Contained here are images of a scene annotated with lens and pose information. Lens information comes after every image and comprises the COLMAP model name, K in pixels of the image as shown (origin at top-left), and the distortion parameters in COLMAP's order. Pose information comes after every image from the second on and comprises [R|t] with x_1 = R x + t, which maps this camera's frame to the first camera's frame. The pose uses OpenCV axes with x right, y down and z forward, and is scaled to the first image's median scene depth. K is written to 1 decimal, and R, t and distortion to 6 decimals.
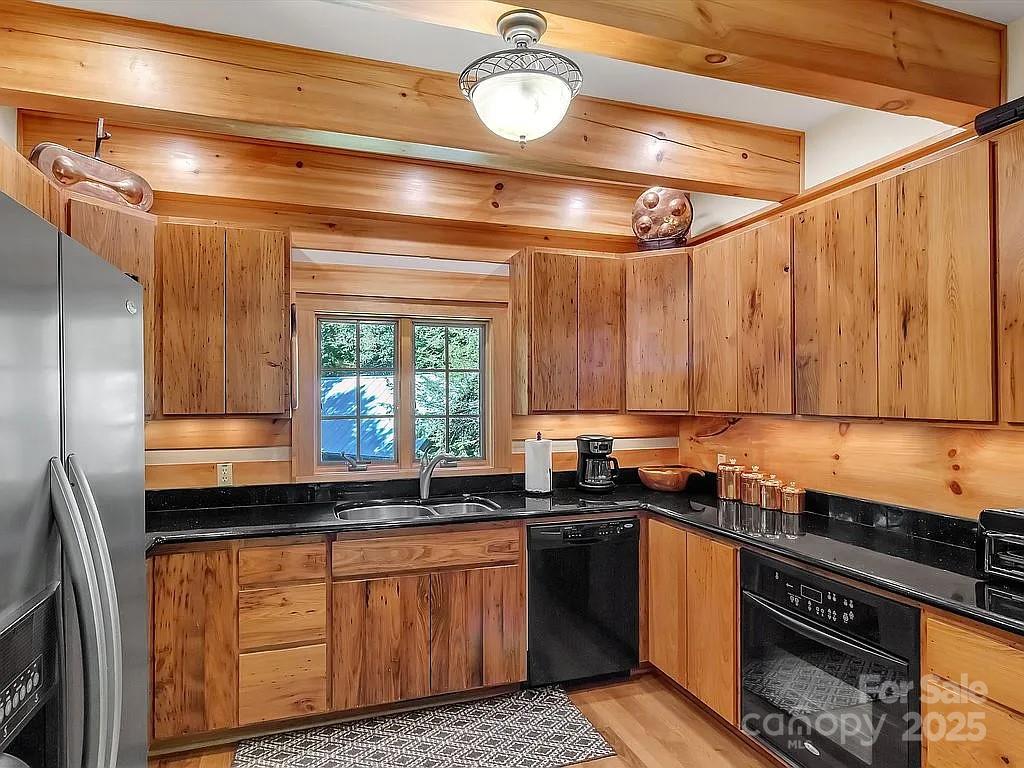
lens RADIAL K [[586.4, 0, 511.0], [0, 586.4, 389.5], [0, 0, 1]] dist [-0.013516, -0.002771]
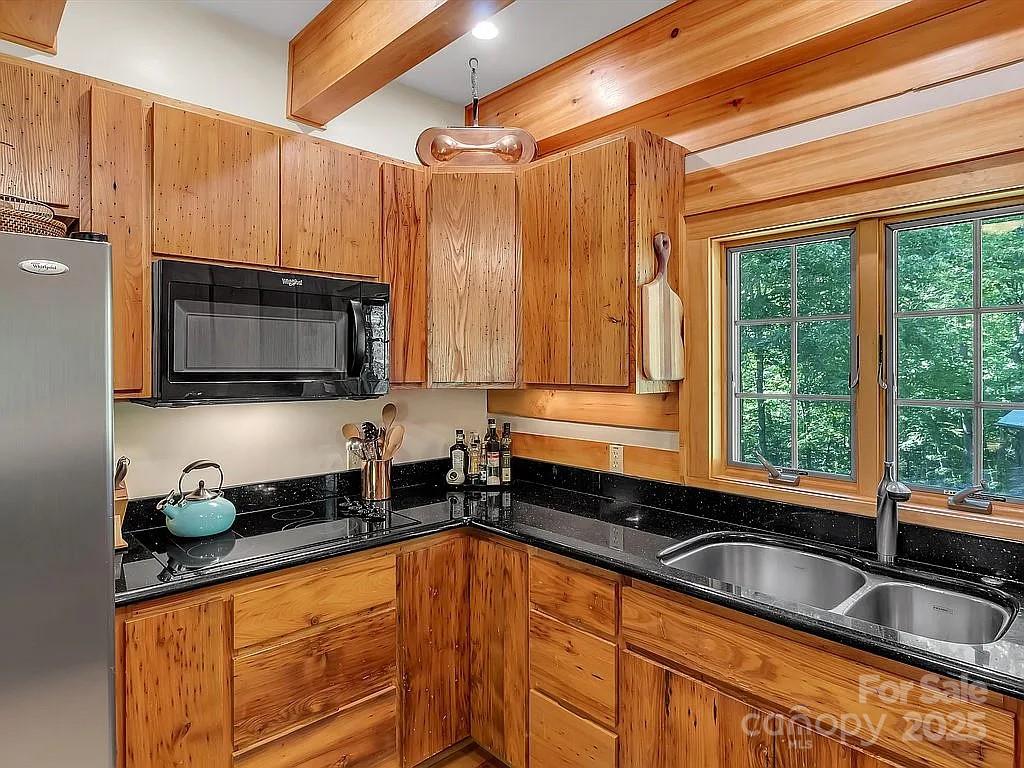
lens RADIAL K [[586.4, 0, 500.9], [0, 586.4, 368.5], [0, 0, 1]] dist [-0.013516, -0.002771]
pose [[0.408404, 0.002701, -0.912797, 0.219204], [0.008917, 0.999936, 0.006948, 0.012675], [0.912758, -0.010977, 0.408354, 0.585649]]
